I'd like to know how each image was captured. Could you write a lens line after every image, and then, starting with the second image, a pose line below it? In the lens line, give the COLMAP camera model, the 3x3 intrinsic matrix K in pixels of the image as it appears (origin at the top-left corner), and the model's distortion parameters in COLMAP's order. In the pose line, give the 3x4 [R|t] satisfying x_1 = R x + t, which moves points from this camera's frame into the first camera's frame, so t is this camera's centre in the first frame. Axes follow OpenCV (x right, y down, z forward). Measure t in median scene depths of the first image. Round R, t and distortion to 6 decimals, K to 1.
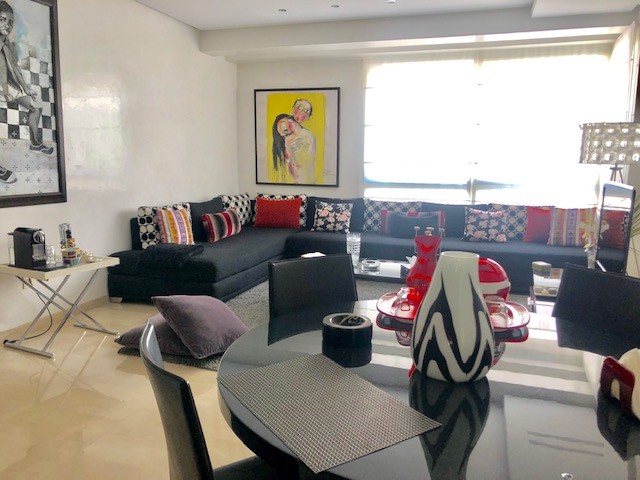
lens RADIAL K [[523.9, 0, 320.3], [0, 523.9, 239.1], [0, 0, 1]] dist [0.015959, 0.006791]
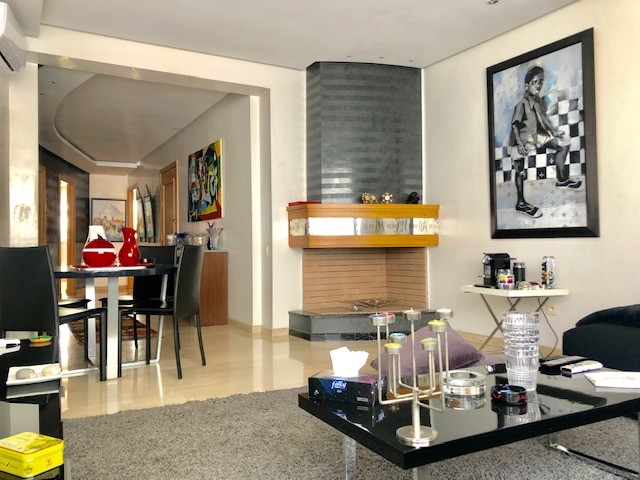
lens RADIAL K [[523.9, 0, 319.6], [0, 523.9, 239.4], [0, 0, 1]] dist [0.015959, 0.006791]
pose [[-0.627564, -0.011001, -0.778488, 0.582835], [-0.109433, 0.991220, 0.074211, -0.088947], [0.770836, 0.131764, -0.623258, 1.302009]]
